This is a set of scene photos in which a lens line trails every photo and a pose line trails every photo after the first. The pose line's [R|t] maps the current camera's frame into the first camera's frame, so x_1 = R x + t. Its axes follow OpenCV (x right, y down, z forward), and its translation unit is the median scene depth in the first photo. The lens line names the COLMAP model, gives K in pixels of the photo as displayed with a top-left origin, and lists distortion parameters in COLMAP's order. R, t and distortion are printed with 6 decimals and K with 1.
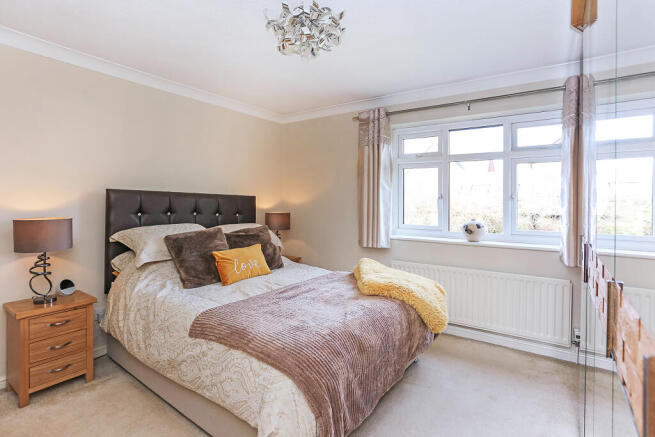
lens RADIAL K [[341.9, 0, 326.4], [0, 341.9, 199.3], [0, 0, 1]] dist [-0.025717, 0.000988]
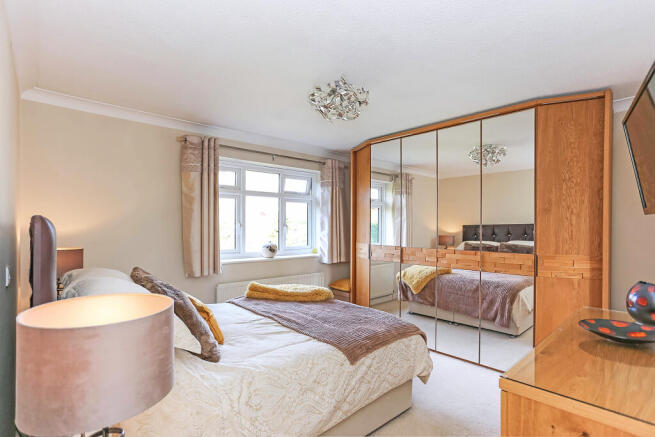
lens RADIAL K [[341.9, 0, 325.7], [0, 341.9, 222.0], [0, 0, 1]] dist [-0.025717, 0.000988]
pose [[0.199570, 0.003375, 0.979878, -0.842244], [0.004673, 0.999979, -0.004396, -0.010023], [-0.979872, 0.005456, 0.199550, 0.515406]]
